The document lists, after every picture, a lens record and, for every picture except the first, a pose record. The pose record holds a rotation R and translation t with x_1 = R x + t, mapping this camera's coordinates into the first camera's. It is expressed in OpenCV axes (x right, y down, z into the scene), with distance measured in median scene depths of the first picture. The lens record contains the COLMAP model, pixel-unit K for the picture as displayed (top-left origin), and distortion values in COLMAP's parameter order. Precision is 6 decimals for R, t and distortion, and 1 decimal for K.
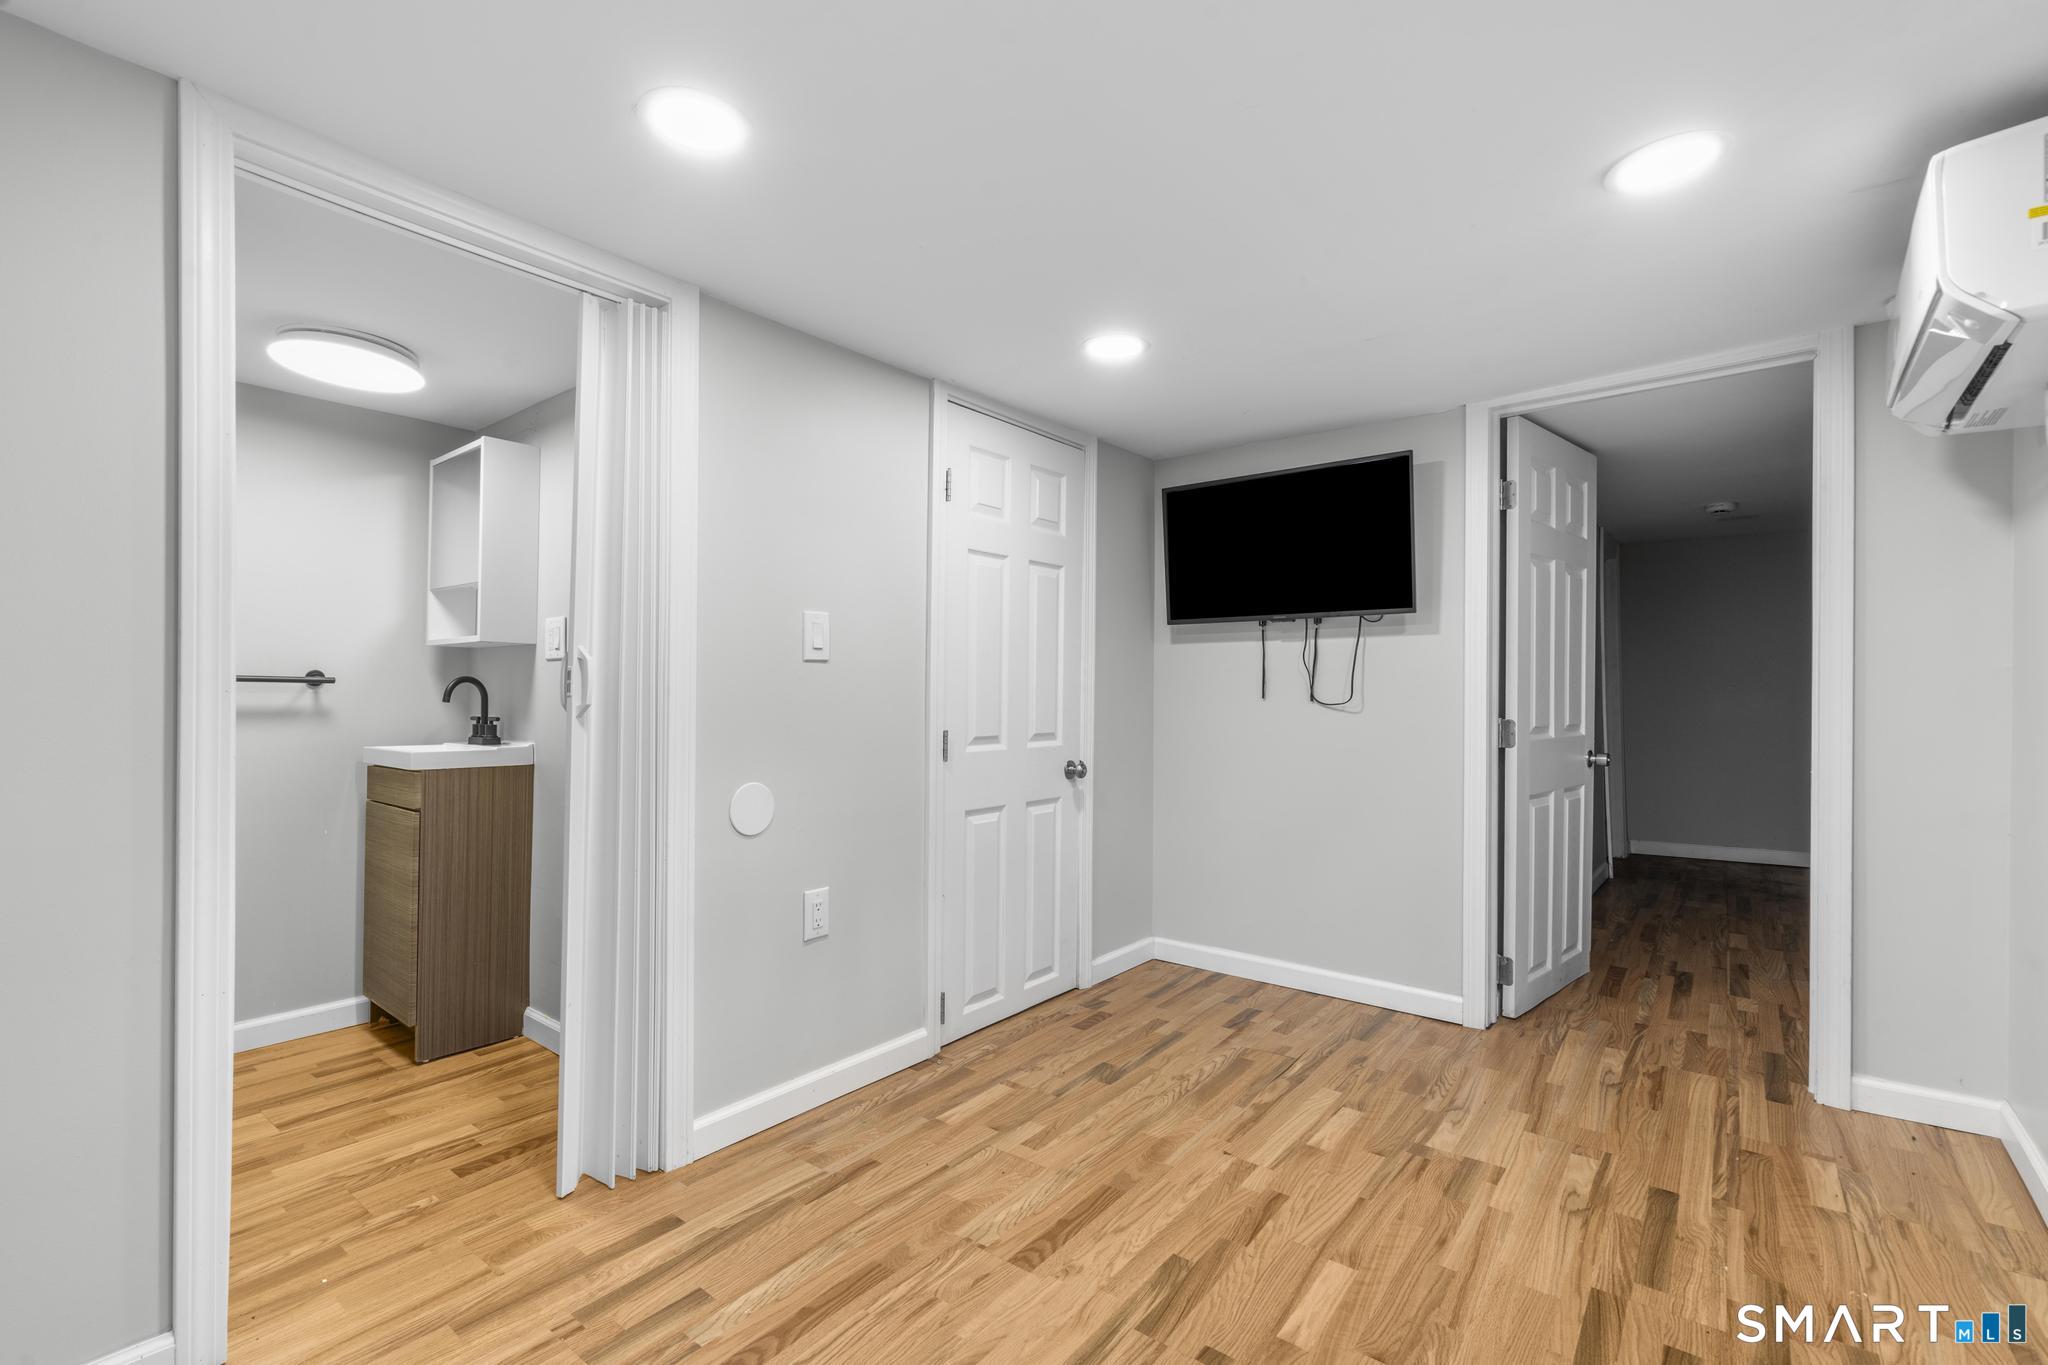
lens RADIAL K [[920.7, 0, 1032.7], [0, 920.7, 684.2], [0, 0, 1]] dist [-0.001375, 0.000102]
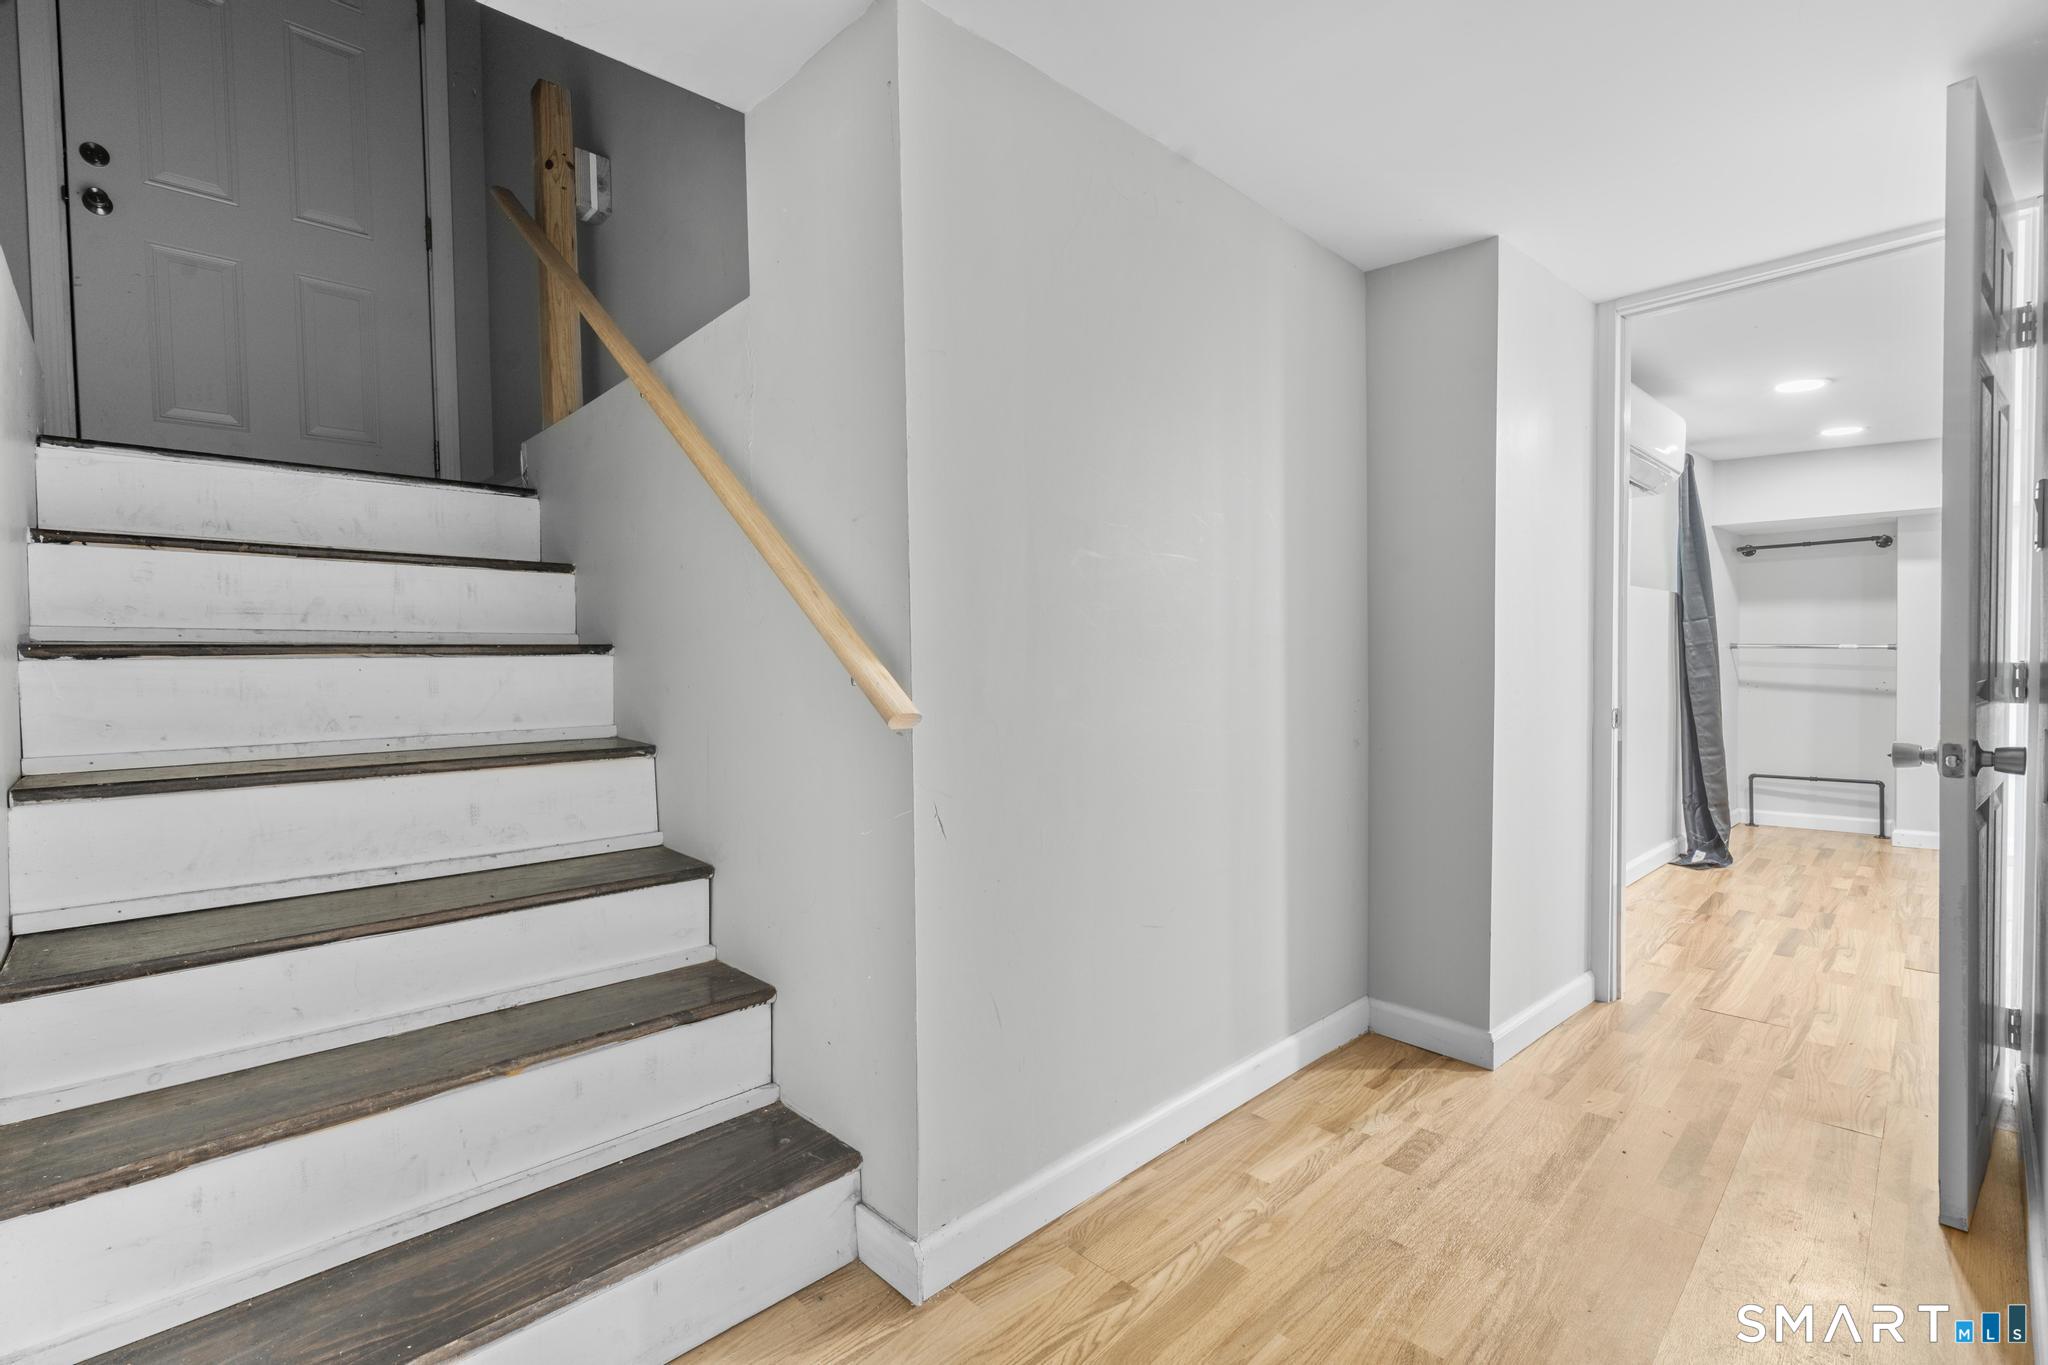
lens RADIAL K [[920.7, 0, 1014.3], [0, 920.7, 680.4], [0, 0, 1]] dist [-0.001375, 0.000102]
pose [[-0.989325, 0.001119, 0.145725, 1.400299], [0.004107, 0.999787, 0.020205, 0.038659], [-0.145671, 0.020588, -0.989119, 2.180606]]
